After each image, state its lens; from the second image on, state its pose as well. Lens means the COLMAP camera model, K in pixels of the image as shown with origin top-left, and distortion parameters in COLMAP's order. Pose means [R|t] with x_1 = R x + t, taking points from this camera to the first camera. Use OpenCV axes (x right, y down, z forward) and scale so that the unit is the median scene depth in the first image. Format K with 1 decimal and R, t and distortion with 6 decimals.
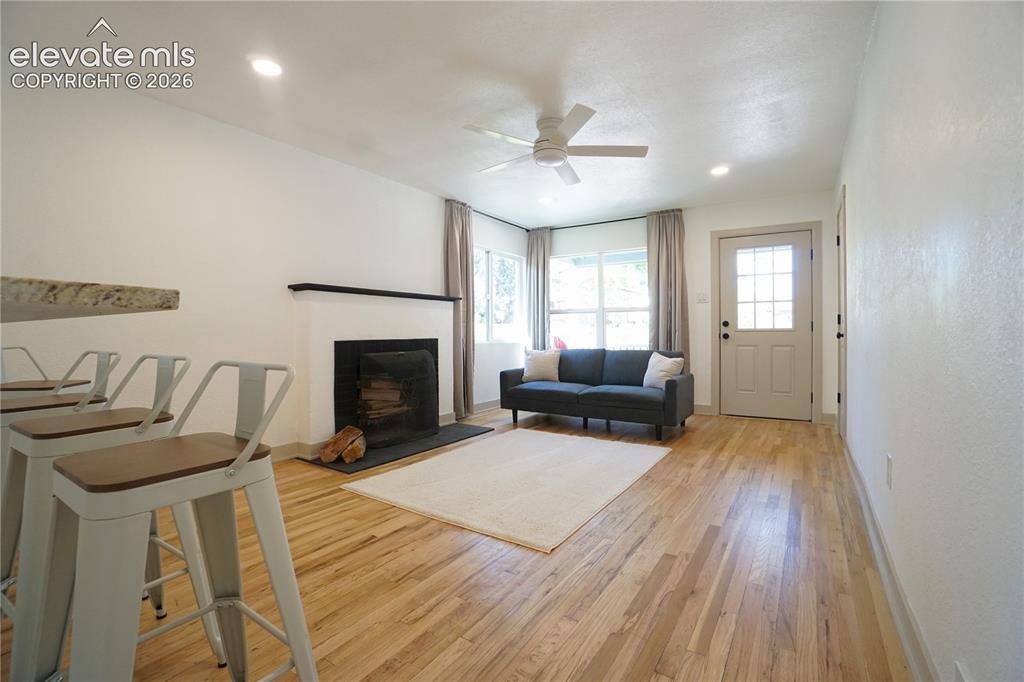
lens RADIAL K [[464.0, 0, 510.3], [0, 464.0, 337.8], [0, 0, 1]] dist [-0.062046, 0.022114]
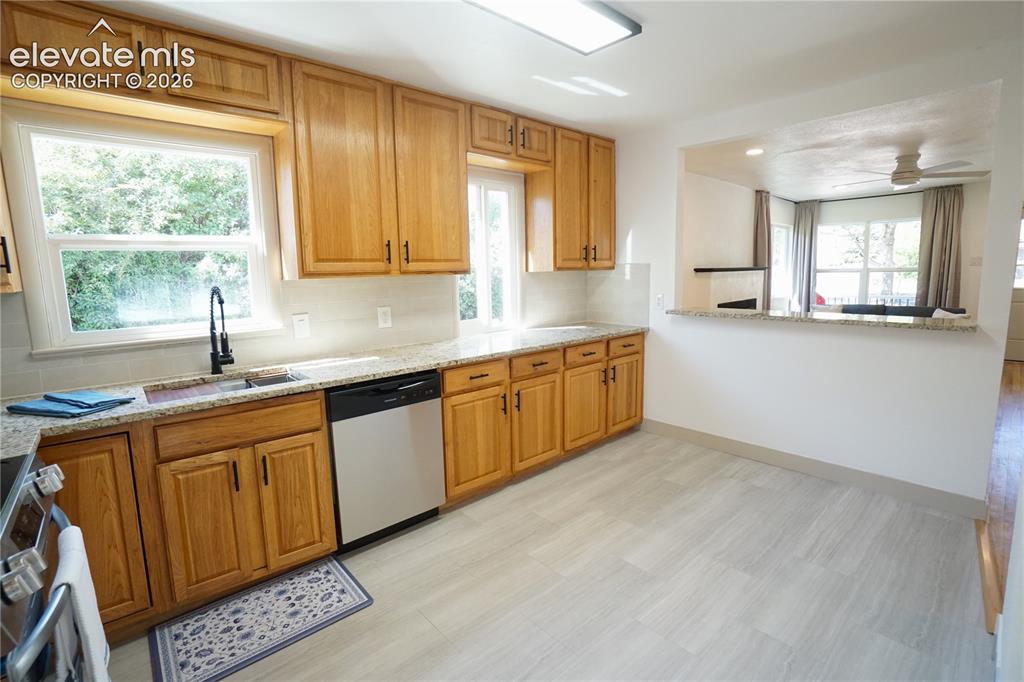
lens RADIAL K [[464.0, 0, 510.3], [0, 464.0, 337.8], [0, 0, 1]] dist [-0.062046, 0.022114]
pose [[0.965809, 0.013882, -0.258885, -0.499546], [0.021424, 0.990876, 0.133060, -0.076306], [0.258370, -0.134056, 0.956700, -0.492988]]
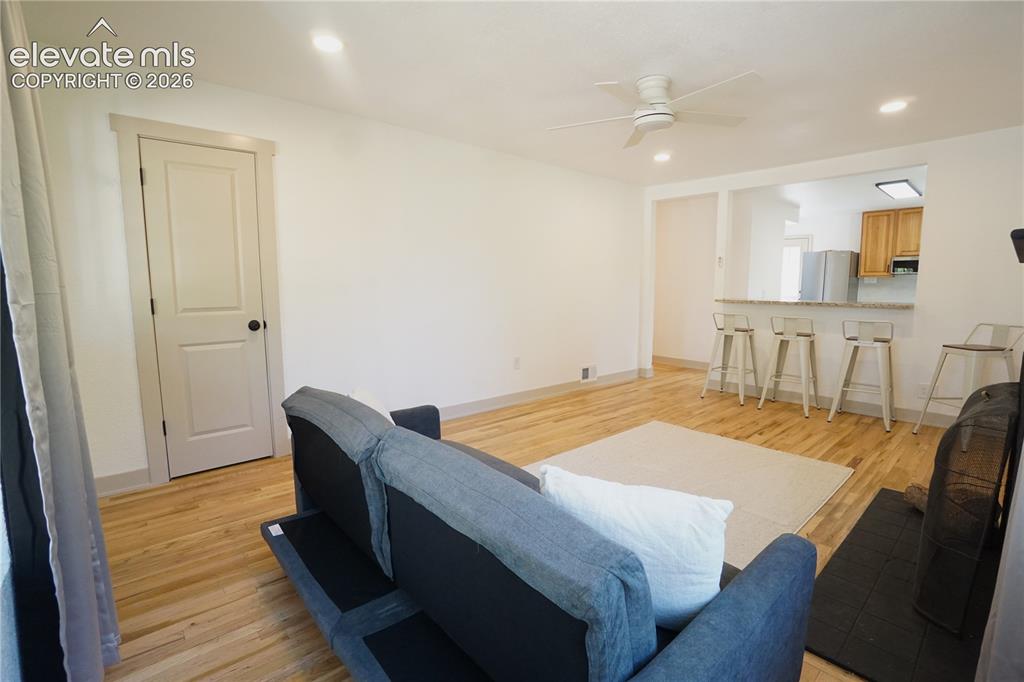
lens RADIAL K [[464.0, 0, 510.3], [0, 464.0, 337.8], [0, 0, 1]] dist [-0.062046, 0.022114]
pose [[-0.964357, -0.027732, 0.263147, 0.073441], [0.005821, 0.992029, 0.125877, -0.064316], [-0.264540, 0.122922, -0.956509, 1.299197]]
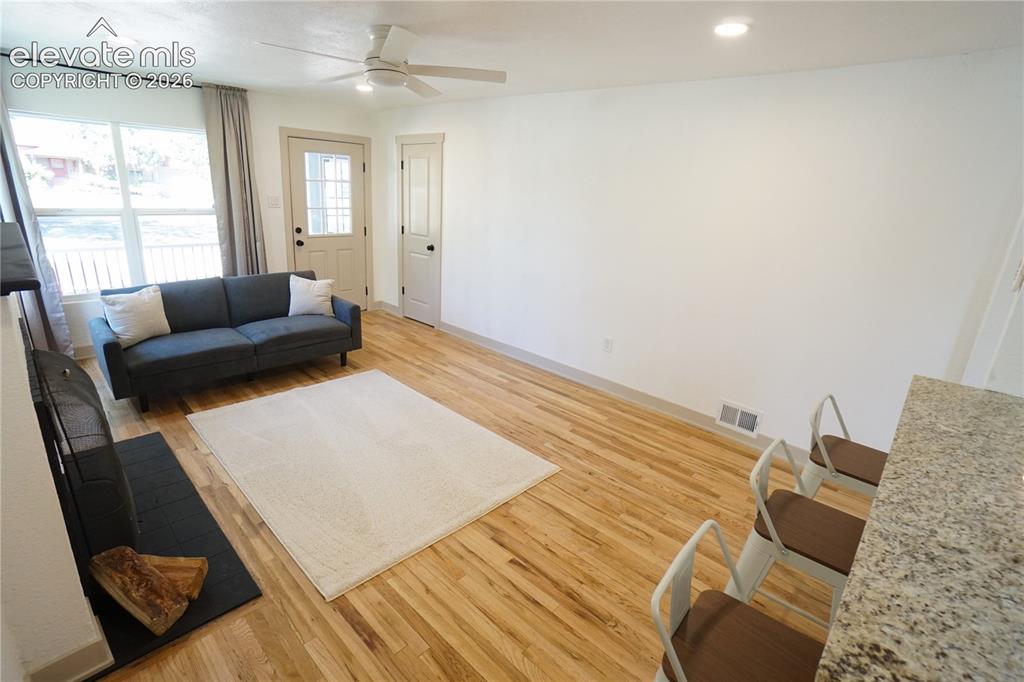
lens RADIAL K [[482.5, 0, 508.5], [0, 482.5, 337.3], [0, 0, 1]] dist [-0.066121, 0.024703]
pose [[0.173142, -0.278927, 0.944575, -0.514115], [-0.048115, 0.955519, 0.290978, -0.140385], [-0.983721, -0.095829, 0.152020, 0.415223]]
